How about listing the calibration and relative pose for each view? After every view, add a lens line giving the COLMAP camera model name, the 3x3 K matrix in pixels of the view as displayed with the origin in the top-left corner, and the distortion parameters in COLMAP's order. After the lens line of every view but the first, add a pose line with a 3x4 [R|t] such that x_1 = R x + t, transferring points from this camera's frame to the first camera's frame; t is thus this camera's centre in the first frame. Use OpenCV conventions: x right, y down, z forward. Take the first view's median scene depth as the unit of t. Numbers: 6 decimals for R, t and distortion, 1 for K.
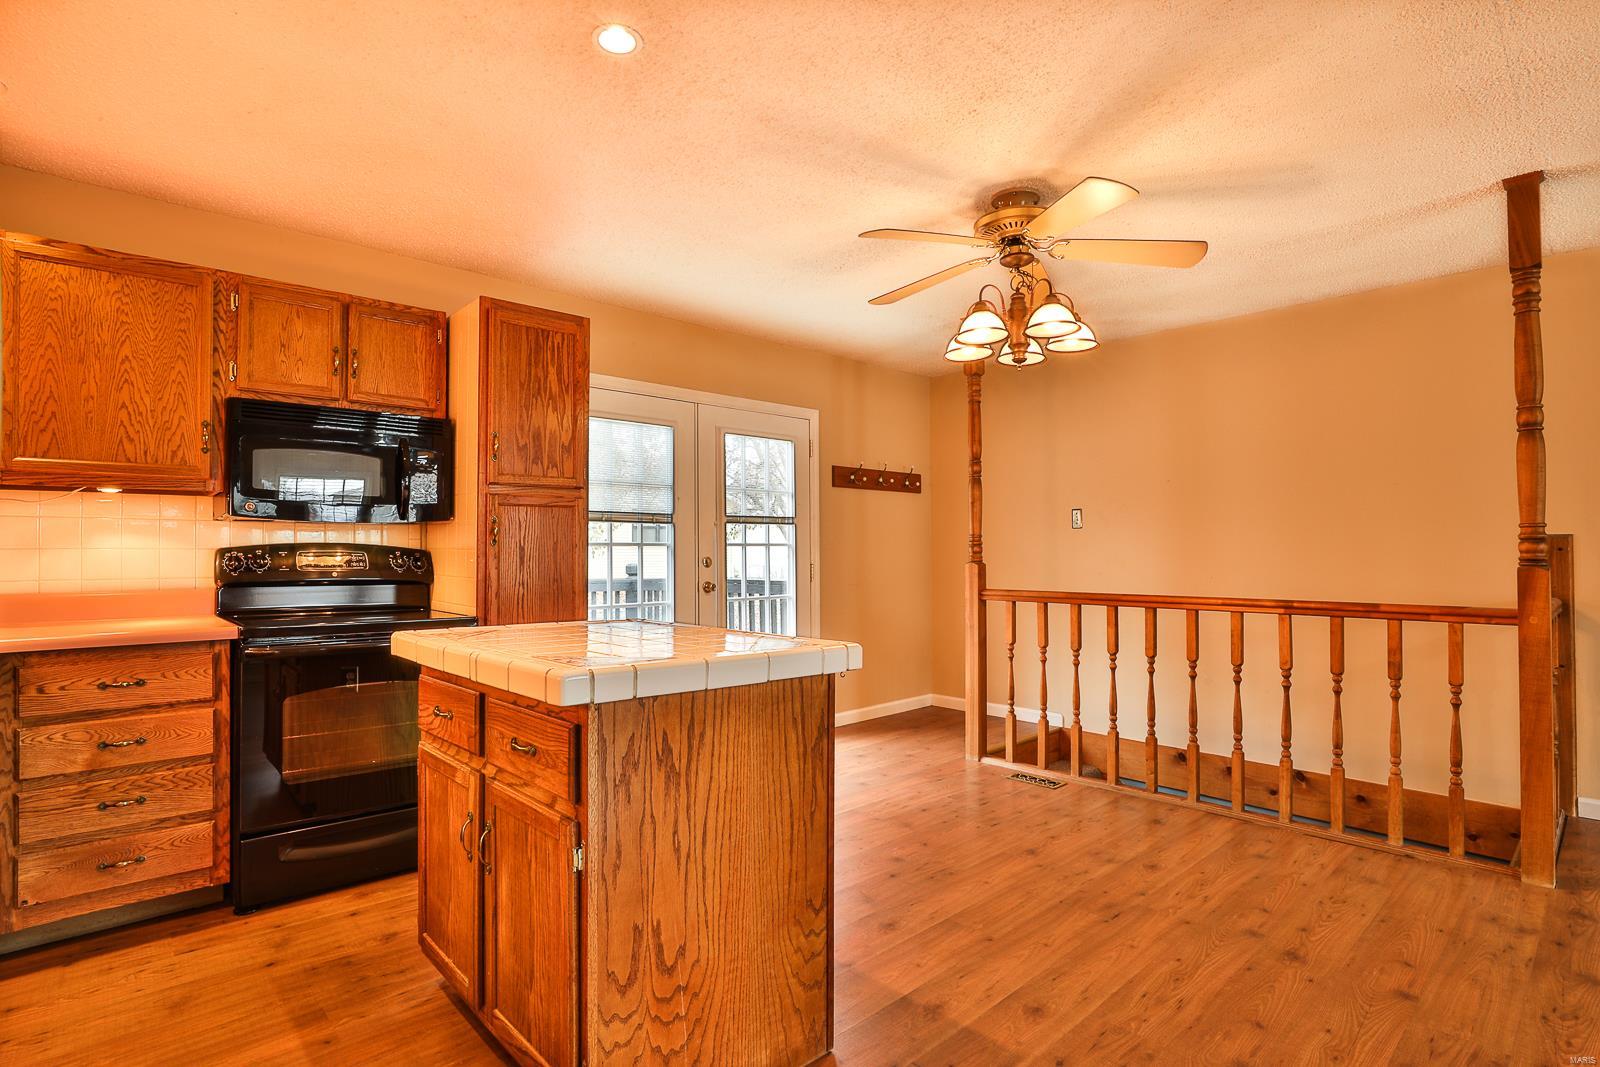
lens RADIAL K [[793.5, 0, 817.9], [0, 793.5, 541.7], [0, 0, 1]] dist [-0.028983, 0.001468]
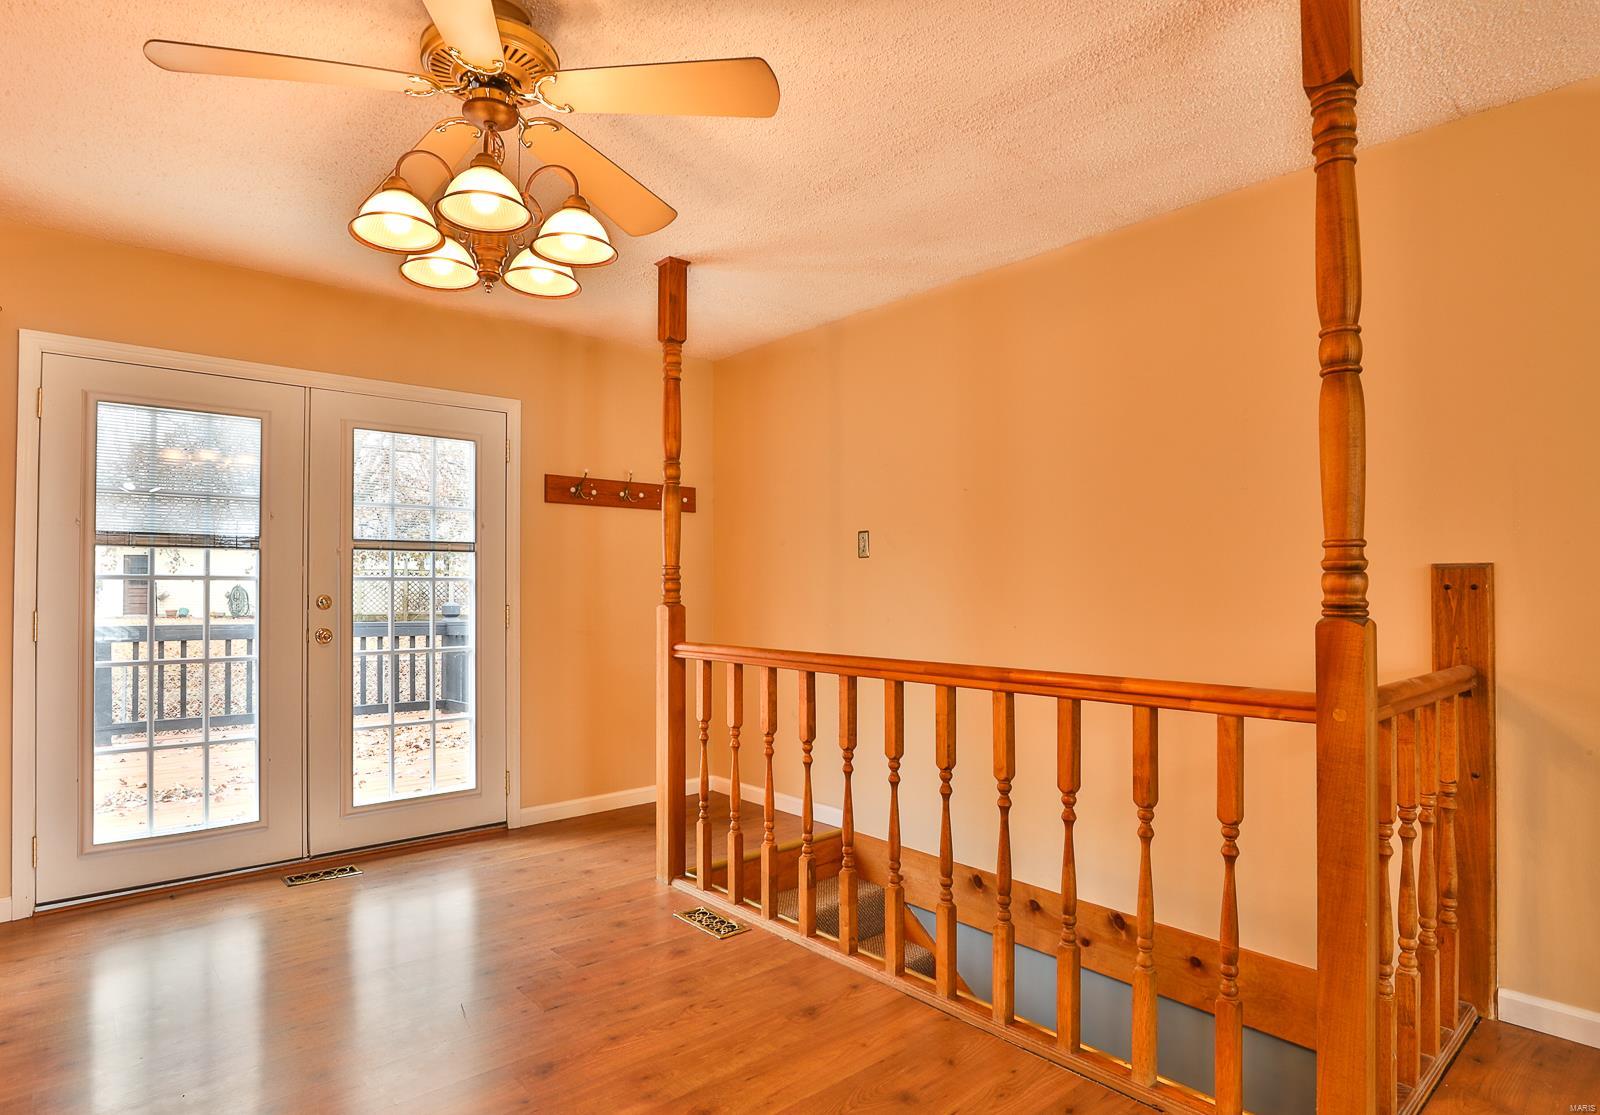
lens RADIAL K [[862.6, 0, 800.3], [0, 862.6, 575.9], [0, 0, 1]] dist [-0.035661, -0.000113]
pose [[0.998941, 0.001416, -0.045981, 0.481817], [-0.001539, 0.999995, -0.002637, 0.003542], [0.045977, 0.002705, 0.998939, 0.321348]]
